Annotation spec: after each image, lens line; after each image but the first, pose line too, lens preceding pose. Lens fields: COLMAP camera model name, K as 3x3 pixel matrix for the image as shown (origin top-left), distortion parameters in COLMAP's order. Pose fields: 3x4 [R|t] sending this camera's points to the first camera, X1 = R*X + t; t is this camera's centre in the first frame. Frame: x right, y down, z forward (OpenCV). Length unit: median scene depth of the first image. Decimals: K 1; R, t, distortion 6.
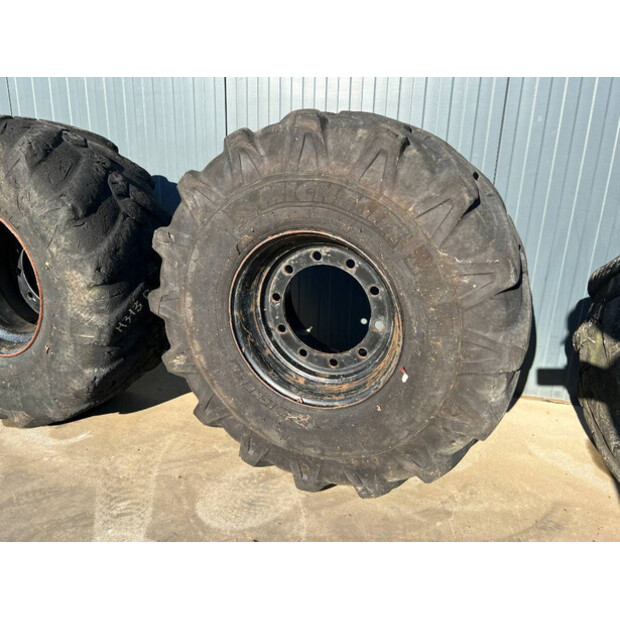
lens RADIAL K [[474.4, 0, 309.6], [0, 474.4, 312.3], [0, 0, 1]] dist [0.041660, -0.047642]
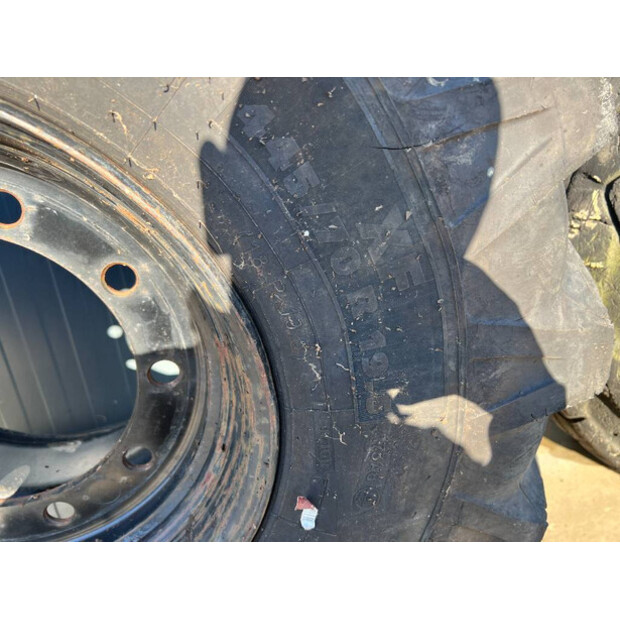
lens RADIAL K [[474.4, 0, 309.6], [0, 474.4, 312.3], [0, 0, 1]] dist [0.041660, -0.047642]
pose [[0.817595, -0.291640, 0.496472, 0.086714], [0.257394, 0.956410, 0.137940, -0.039463], [-0.515060, 0.015010, 0.857023, 0.761532]]
